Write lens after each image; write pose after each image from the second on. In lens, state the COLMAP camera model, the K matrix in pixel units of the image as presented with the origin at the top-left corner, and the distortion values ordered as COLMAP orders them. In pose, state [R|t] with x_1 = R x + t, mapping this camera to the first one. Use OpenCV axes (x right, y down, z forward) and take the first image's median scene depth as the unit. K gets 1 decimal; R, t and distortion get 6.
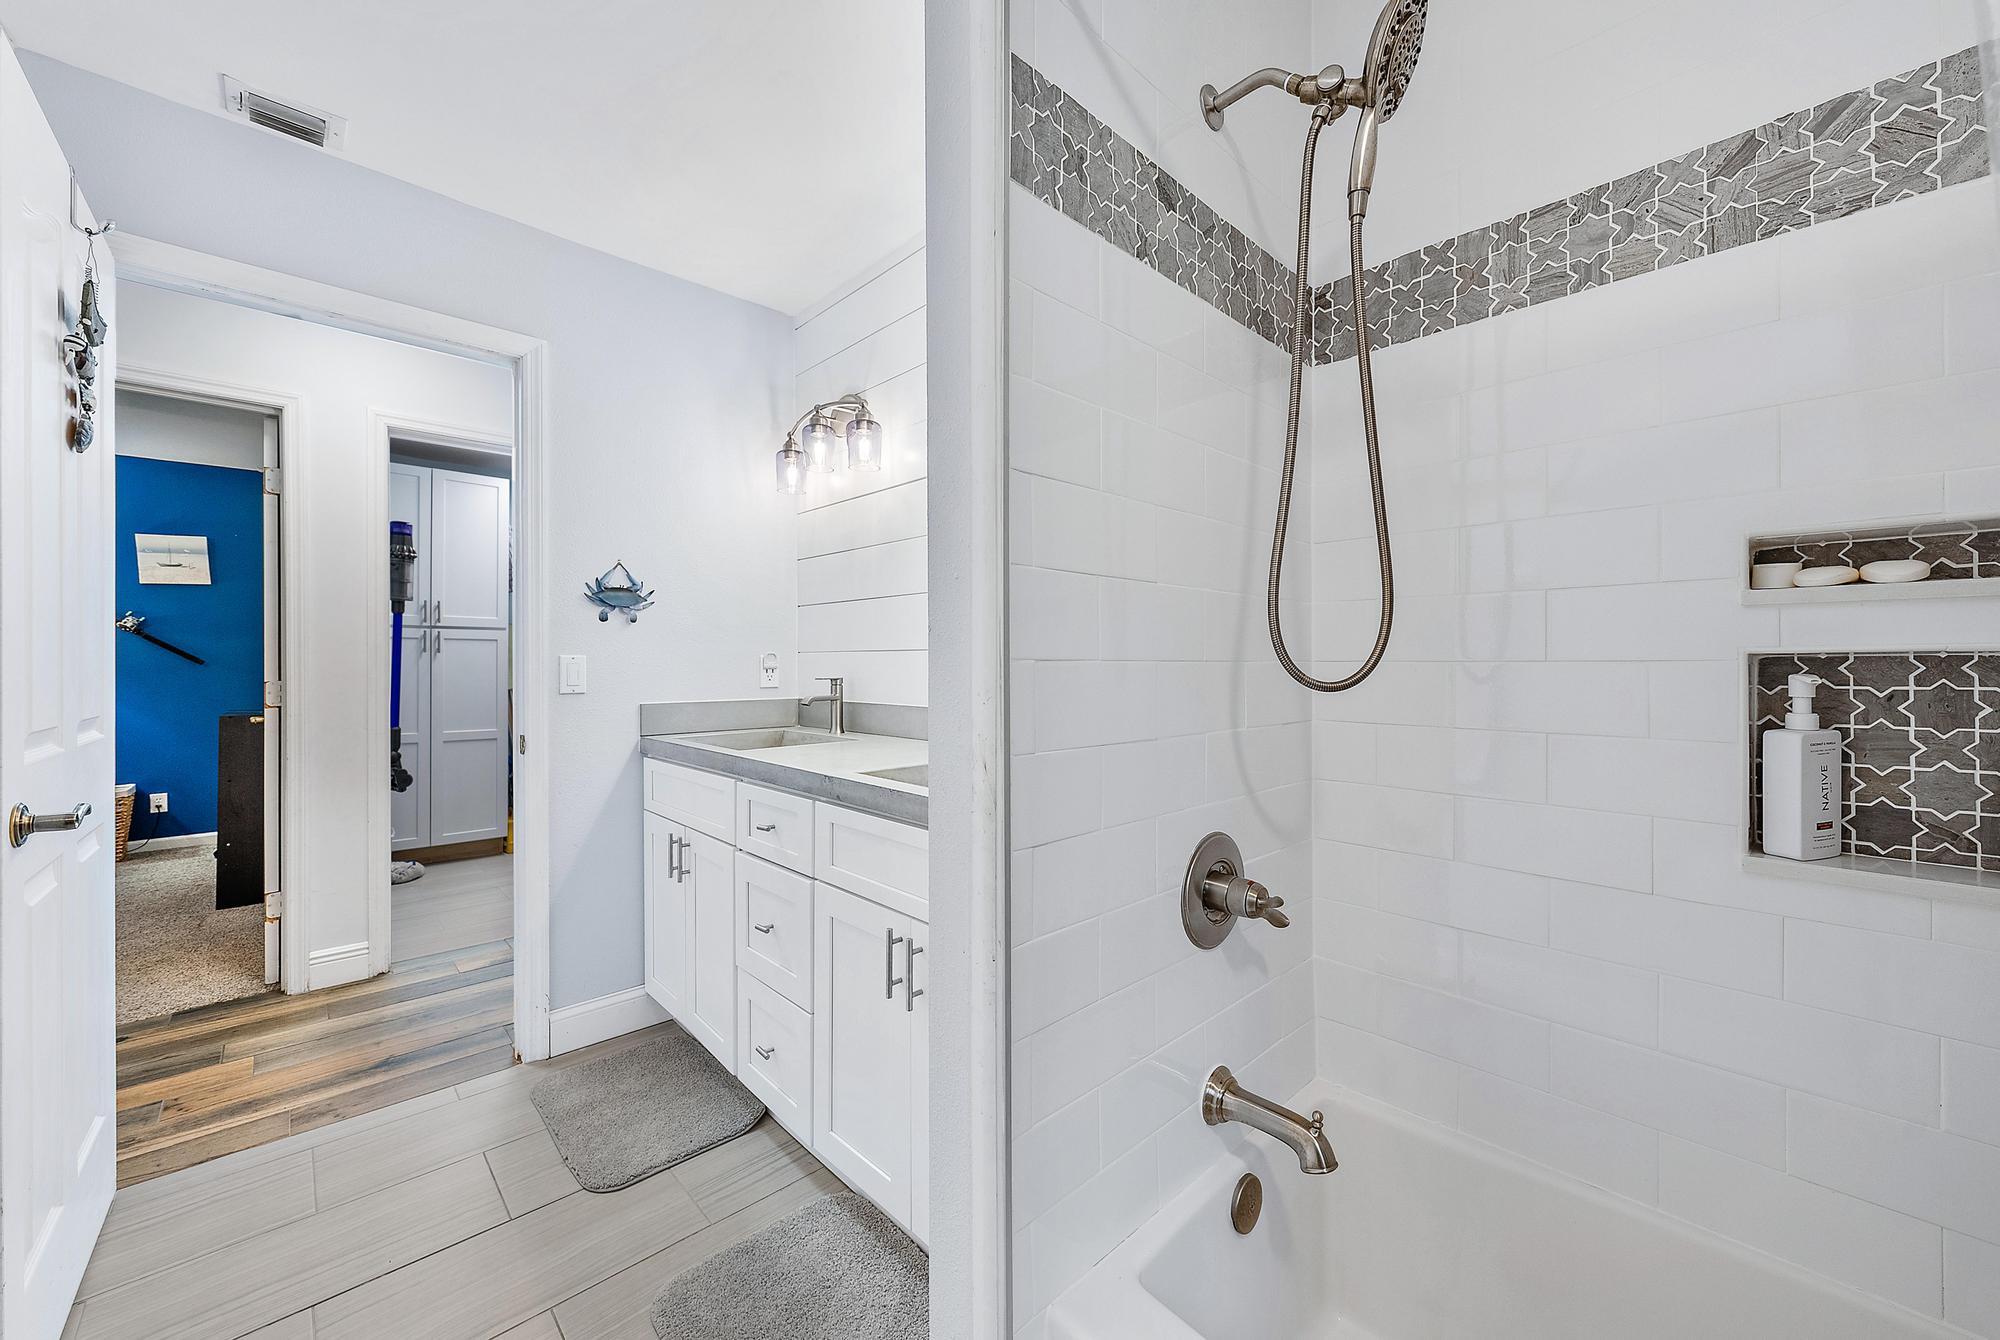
lens RADIAL K [[758.7, 0, 1007.0], [0, 758.7, 657.0], [0, 0, 1]] dist [-0.001491, -0.000232]
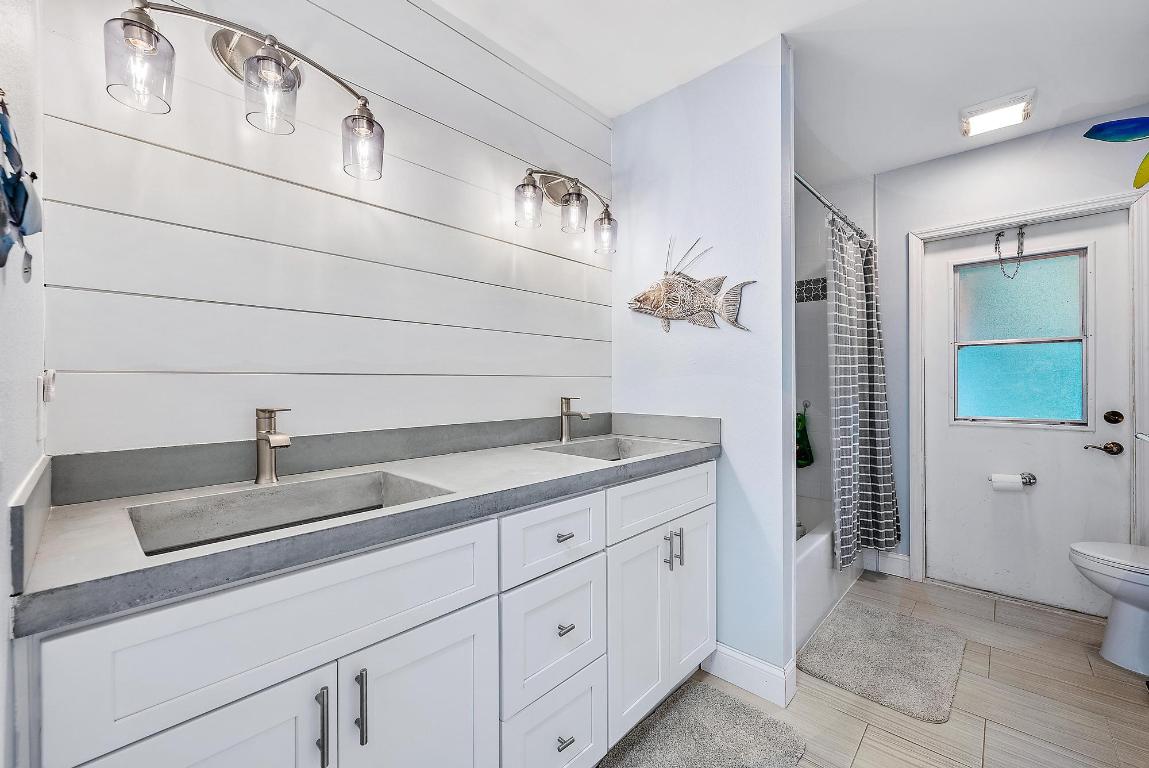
lens RADIAL K [[435.8, 0, 578.5], [0, 435.8, 376.5], [0, 0, 1]] dist [-0.001491, -0.000232]
pose [[-0.023665, -0.000400, 0.999720, -1.001671], [0.004182, 0.999991, 0.000500, -0.006369], [-0.999711, 0.004192, -0.023663, 1.064363]]
